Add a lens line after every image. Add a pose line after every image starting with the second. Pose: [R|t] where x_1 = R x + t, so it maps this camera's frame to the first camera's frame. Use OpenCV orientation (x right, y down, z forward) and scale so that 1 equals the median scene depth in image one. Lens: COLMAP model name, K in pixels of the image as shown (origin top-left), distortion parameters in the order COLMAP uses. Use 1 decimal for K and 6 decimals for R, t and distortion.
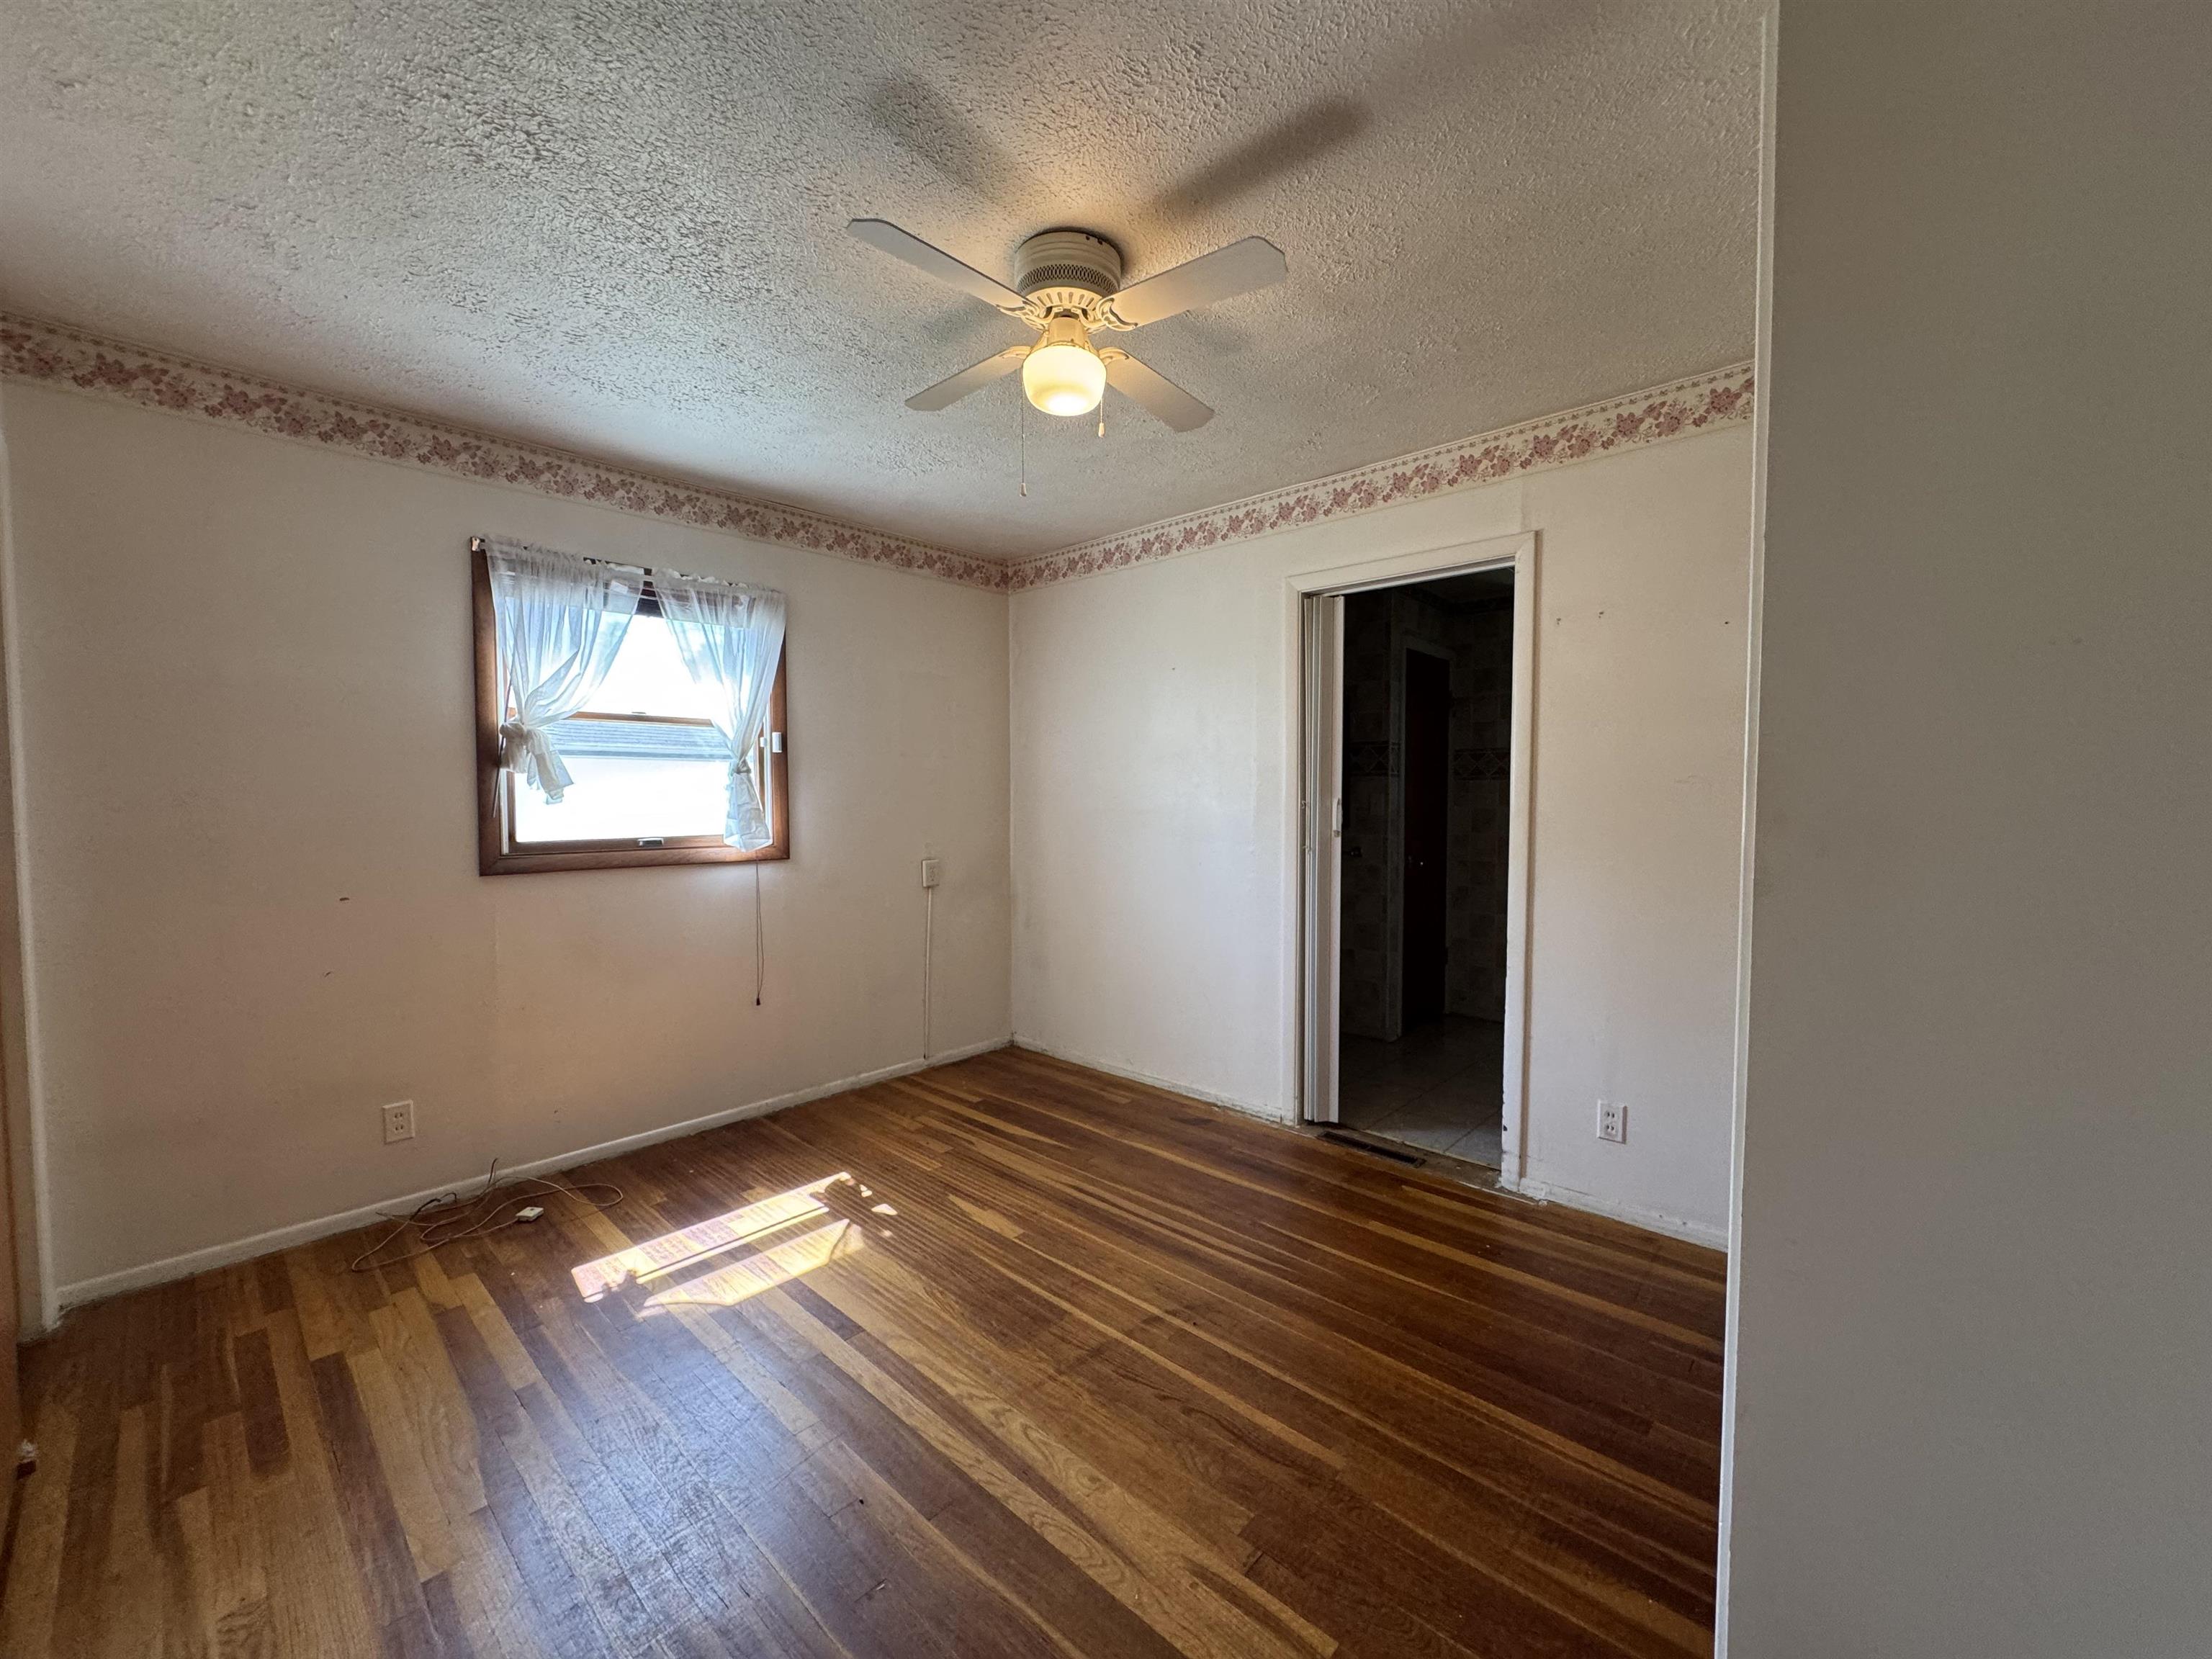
lens RADIAL K [[882.7, 0, 1103.5], [0, 882.7, 830.9], [0, 0, 1]] dist [0.000232, 0.000053]
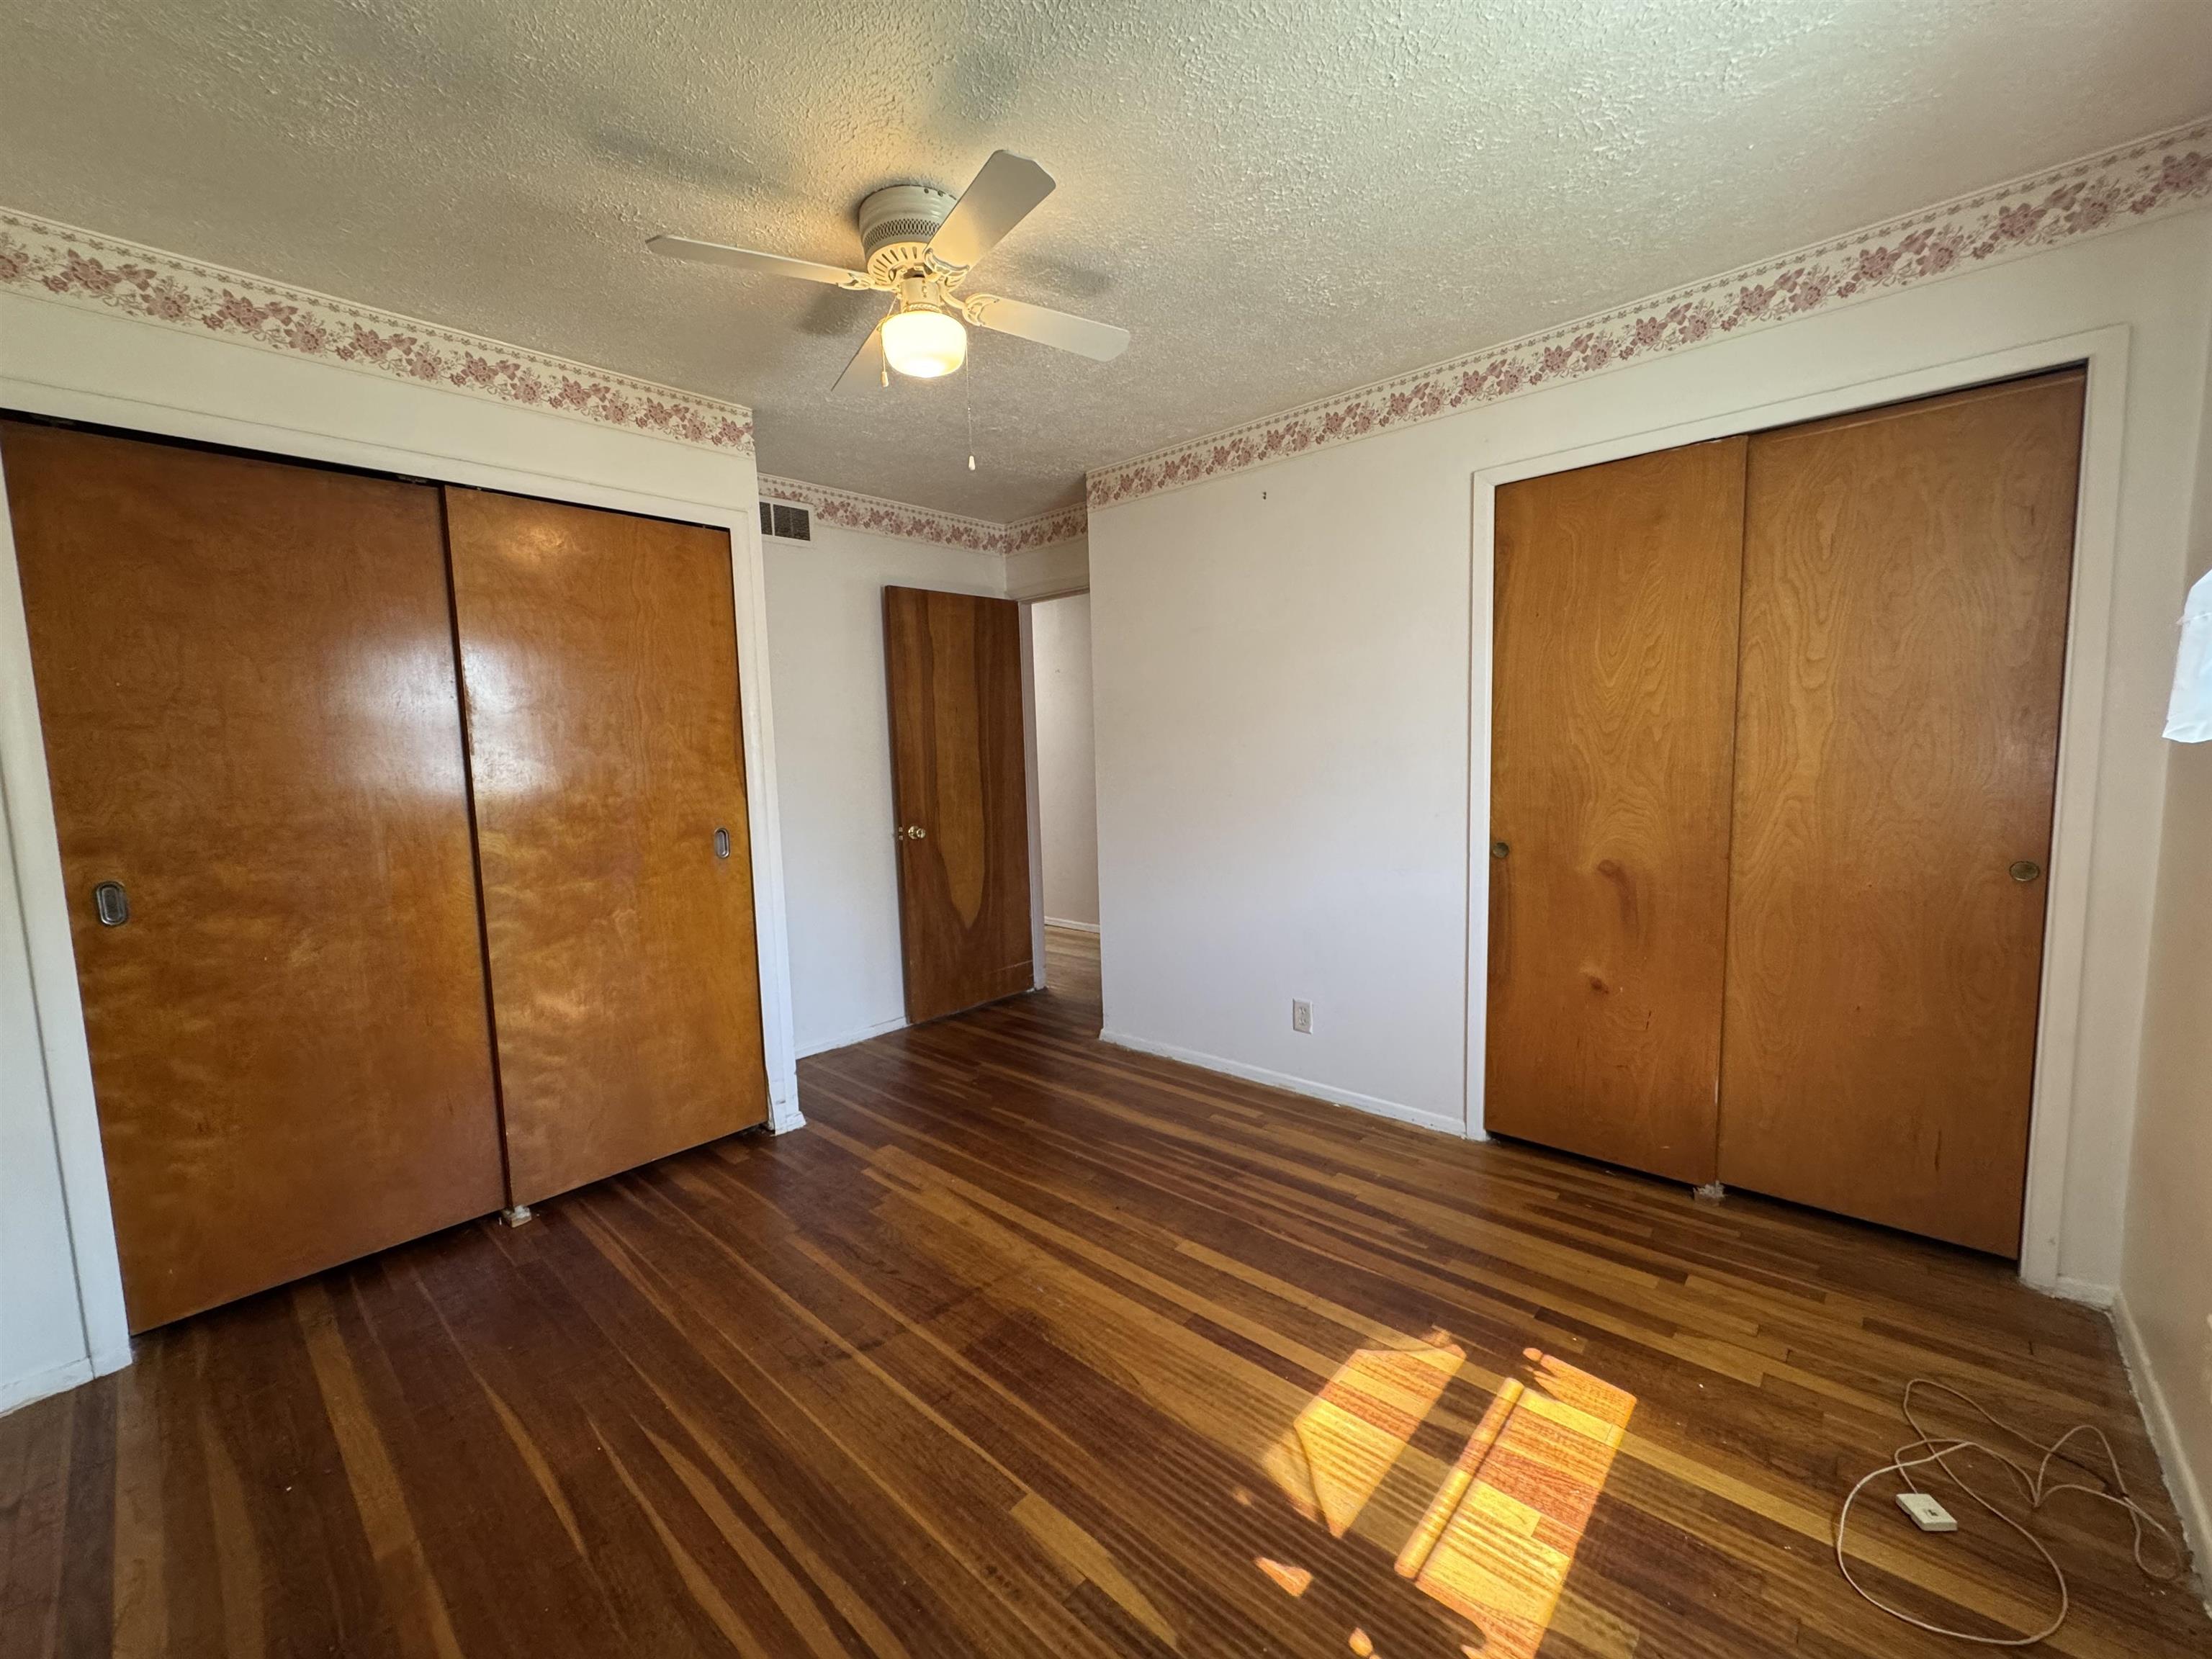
lens RADIAL K [[882.7, 0, 1108.7], [0, 882.7, 830.7], [0, 0, 1]] dist [0.000232, 0.000053]
pose [[-0.999420, 0.031624, -0.012673, -0.183822], [0.029541, 0.989706, 0.140032, -0.082179], [0.016971, 0.139576, -0.990066, 1.729474]]
